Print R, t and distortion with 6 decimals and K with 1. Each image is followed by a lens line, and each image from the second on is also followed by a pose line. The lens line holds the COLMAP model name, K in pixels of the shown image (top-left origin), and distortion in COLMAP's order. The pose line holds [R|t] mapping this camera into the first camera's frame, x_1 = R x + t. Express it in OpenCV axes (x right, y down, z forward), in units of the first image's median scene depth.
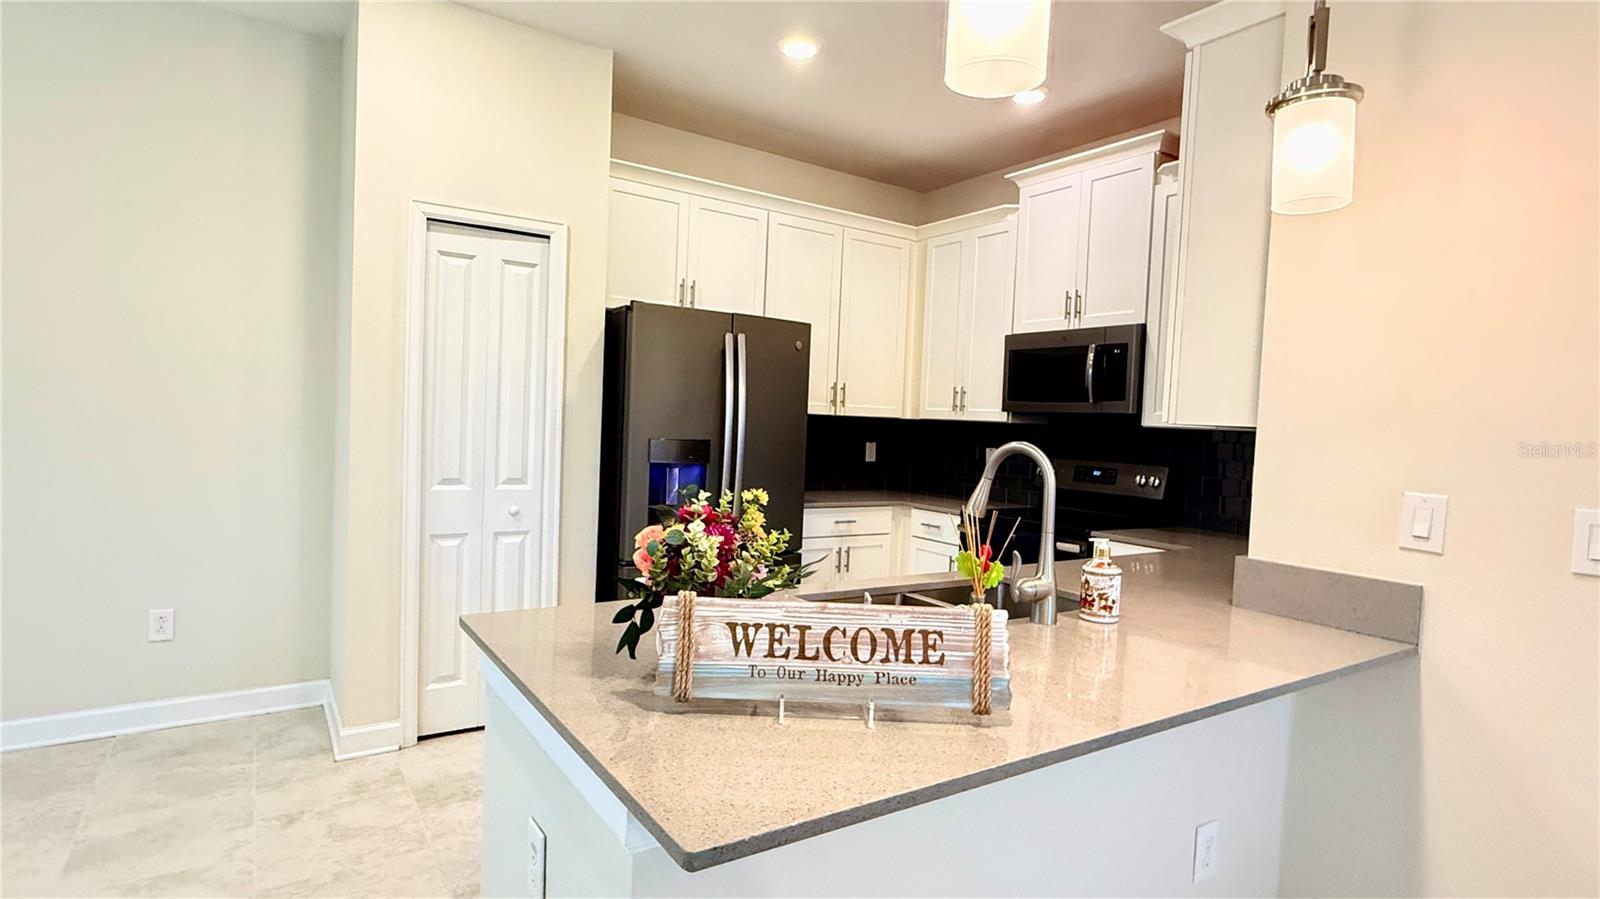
lens RADIAL K [[811.0, 0, 797.0], [0, 811.0, 453.3], [0, 0, 1]] dist [-0.002764, 0.000502]
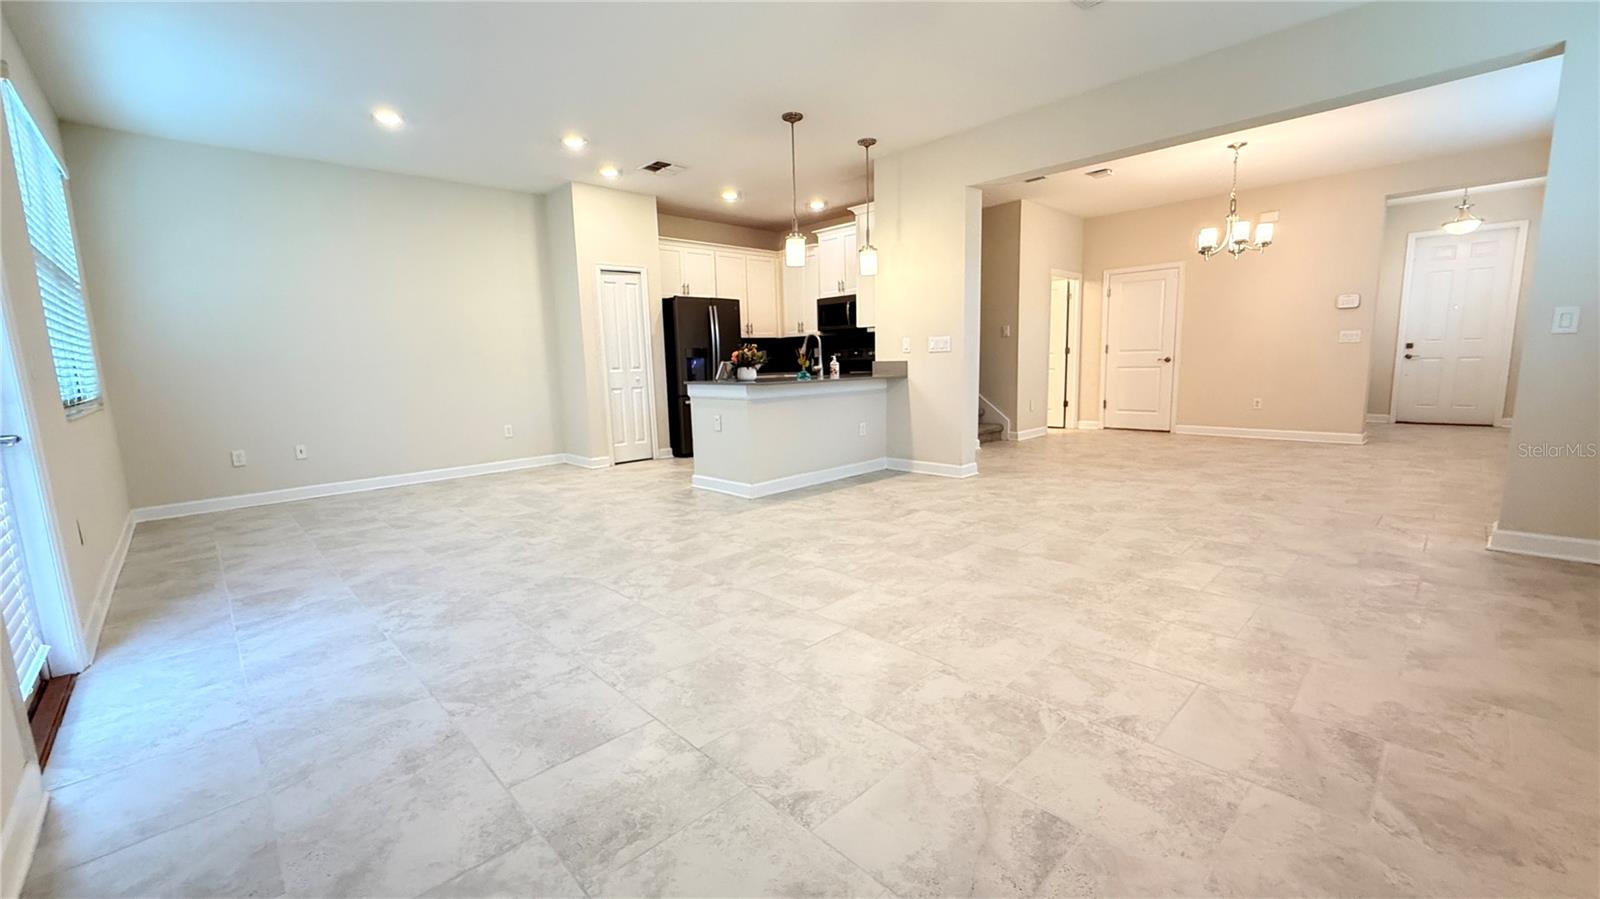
lens RADIAL K [[637.2, 0, 798.5], [0, 637.2, 448.1], [0, 0, 1]] dist [-0.002009, 0.000680]
pose [[0.981907, -0.093476, 0.164685, -0.178556], [0.076332, 0.991267, 0.107537, 0.101837], [-0.173299, -0.093020, 0.980467, -1.051693]]
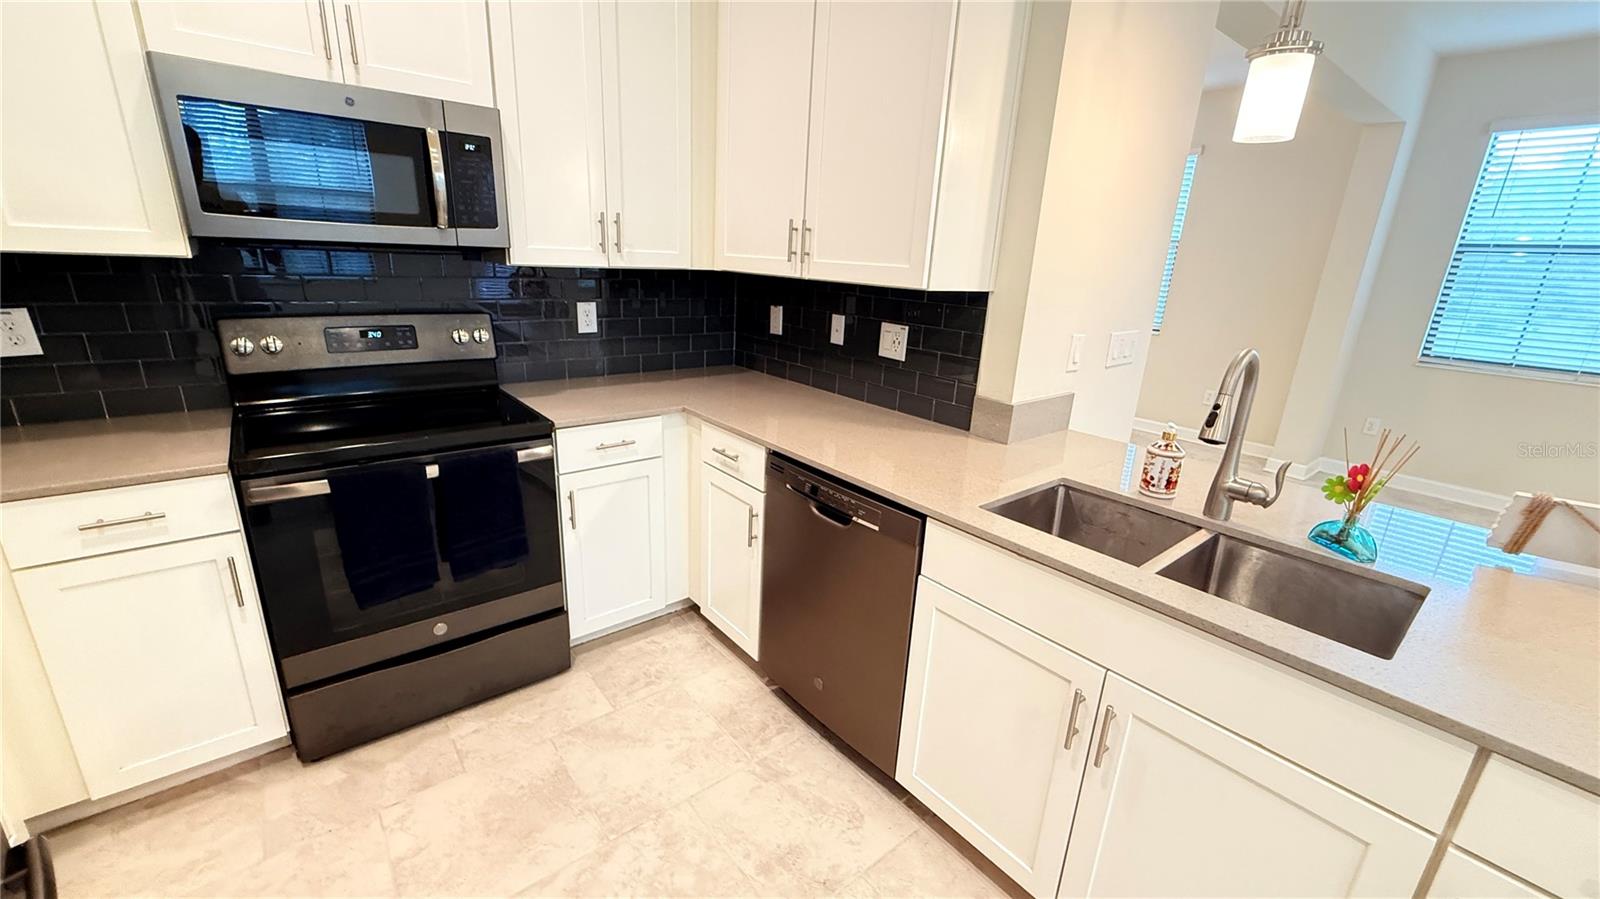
lens RADIAL K [[637.2, 0, 795.5], [0, 637.2, 451.3], [0, 0, 1]] dist [-0.002009, 0.000680]
pose [[-0.087084, -0.339343, 0.936623, -0.193449], [-0.009800, 0.940441, 0.339816, -0.072453], [-0.996153, 0.020413, -0.085223, 0.788942]]
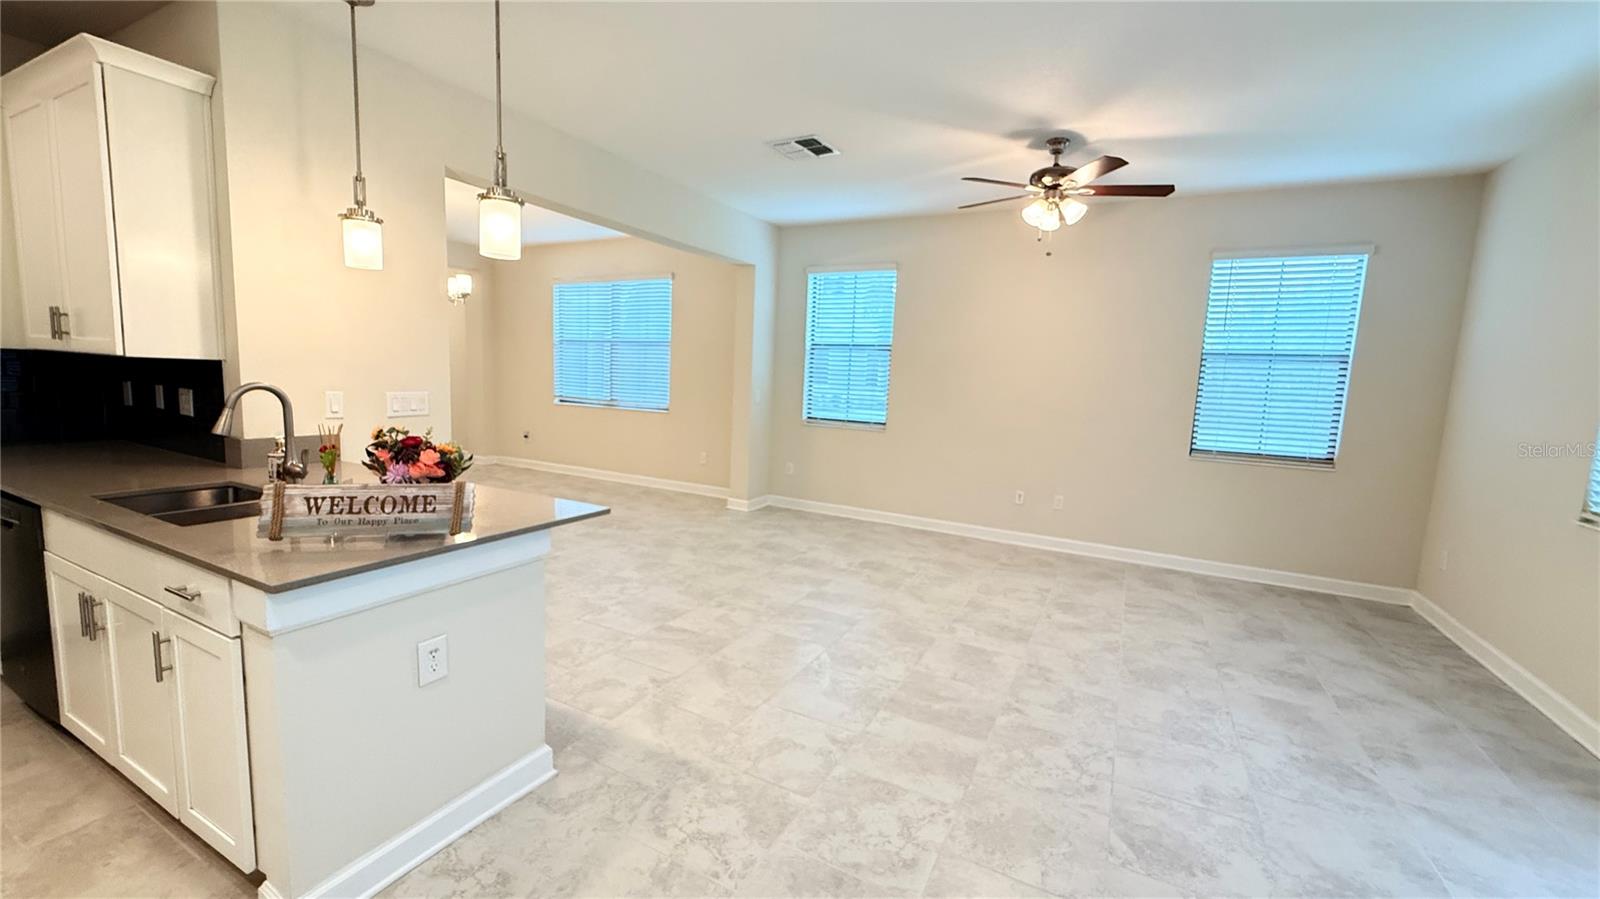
lens RADIAL K [[637.2, 0, 794.7], [0, 637.2, 452.2], [0, 0, 1]] dist [-0.002009, 0.000680]
pose [[-0.468471, -0.172046, 0.866565, -0.637914], [-0.028182, 0.983266, 0.179981, -0.065434], [-0.883029, 0.059894, -0.465481, 0.337664]]
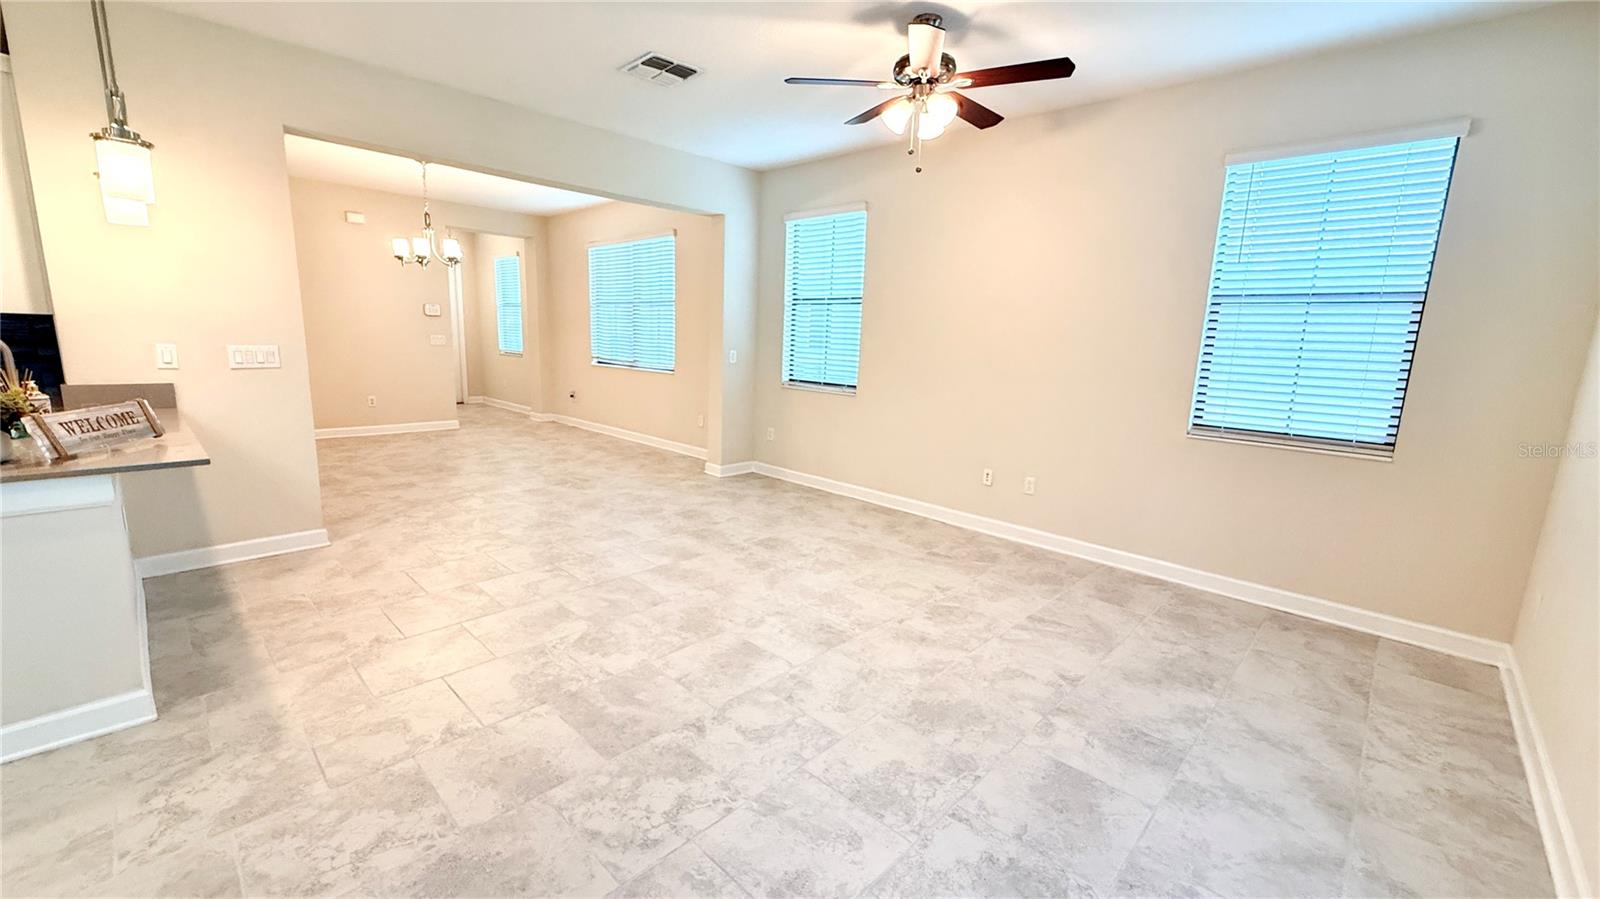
lens RADIAL K [[637.2, 0, 794.2], [0, 637.2, 450.5], [0, 0, 1]] dist [-0.002009, 0.000680]
pose [[-0.210441, -0.228057, 0.950634, -0.707790], [-0.005785, 0.972683, 0.232065, -0.045041], [-0.977589, 0.043336, -0.206012, -0.201390]]
